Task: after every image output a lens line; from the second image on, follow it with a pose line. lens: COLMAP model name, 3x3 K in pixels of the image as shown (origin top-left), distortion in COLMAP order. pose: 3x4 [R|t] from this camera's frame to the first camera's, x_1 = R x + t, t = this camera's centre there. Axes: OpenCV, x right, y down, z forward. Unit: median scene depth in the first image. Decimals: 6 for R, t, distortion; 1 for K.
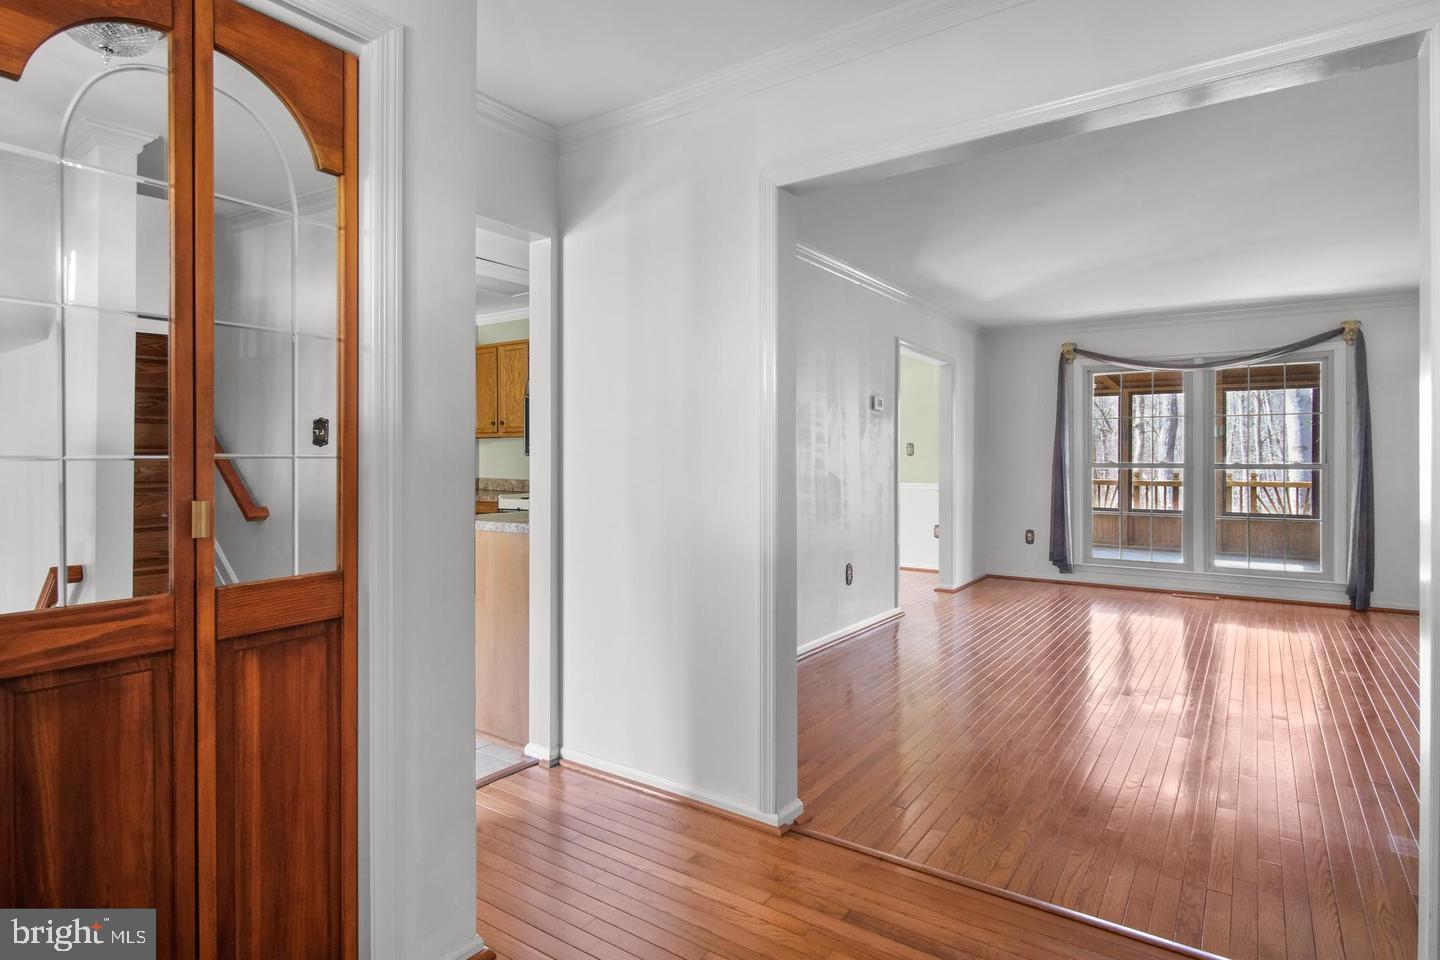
lens RADIAL K [[774.2, 0, 717.9], [0, 774.2, 467.7], [0, 0, 1]] dist [-0.001724, -0.001897]
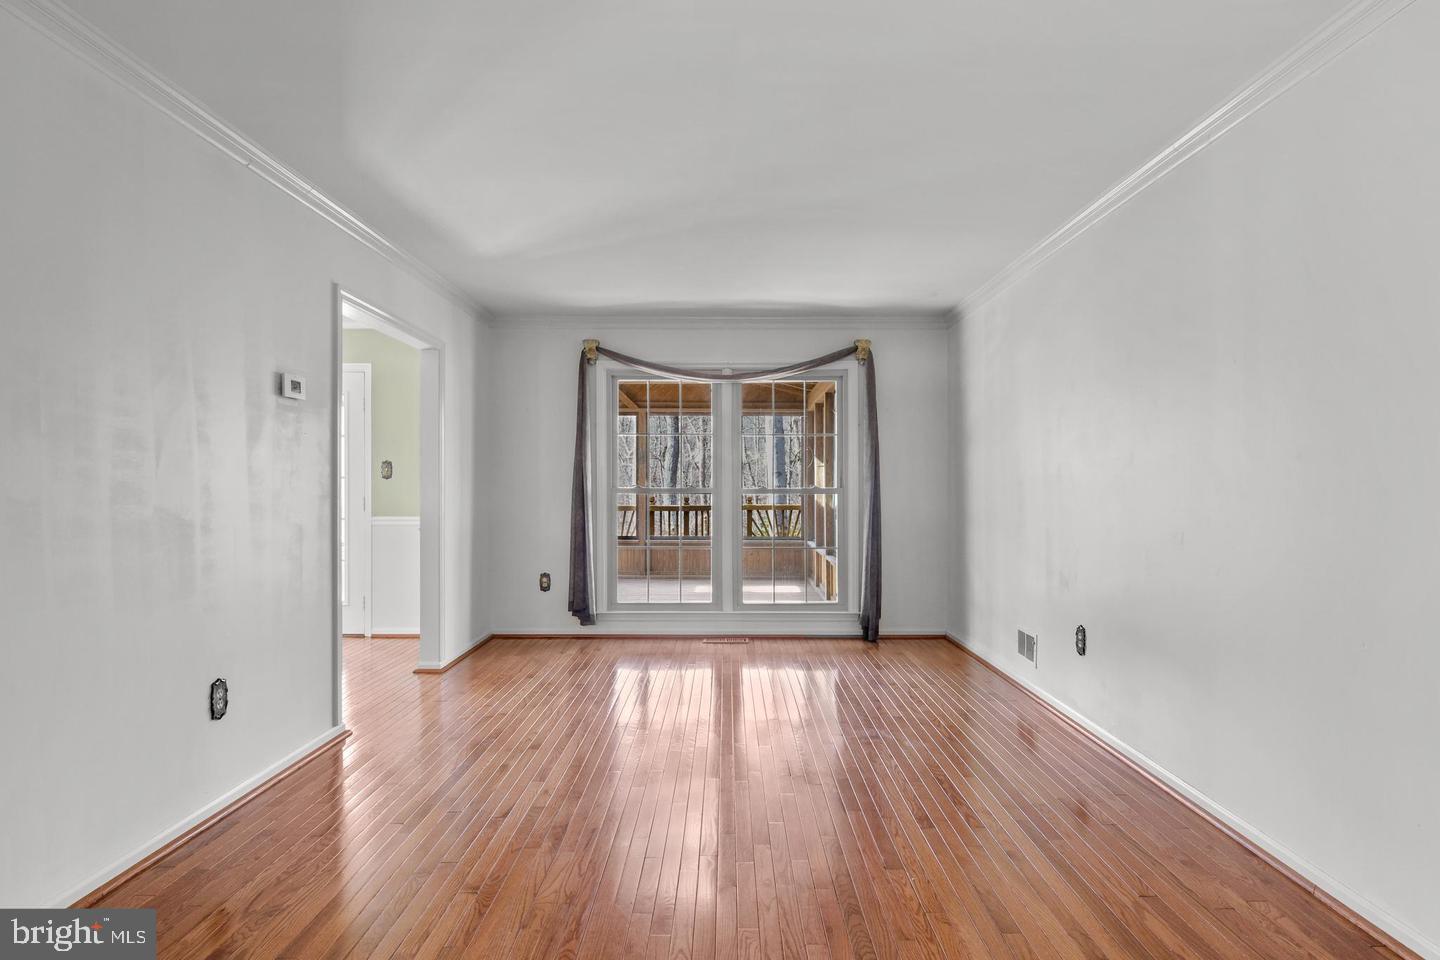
lens RADIAL K [[774.2, 0, 724.6], [0, 774.2, 475.8], [0, 0, 1]] dist [-0.001724, -0.001897]
pose [[0.821659, 0.006333, 0.569945, 0.117612], [0.005839, 0.999792, -0.019527, -0.002608], [-0.569950, 0.019373, 0.821451, 0.280760]]
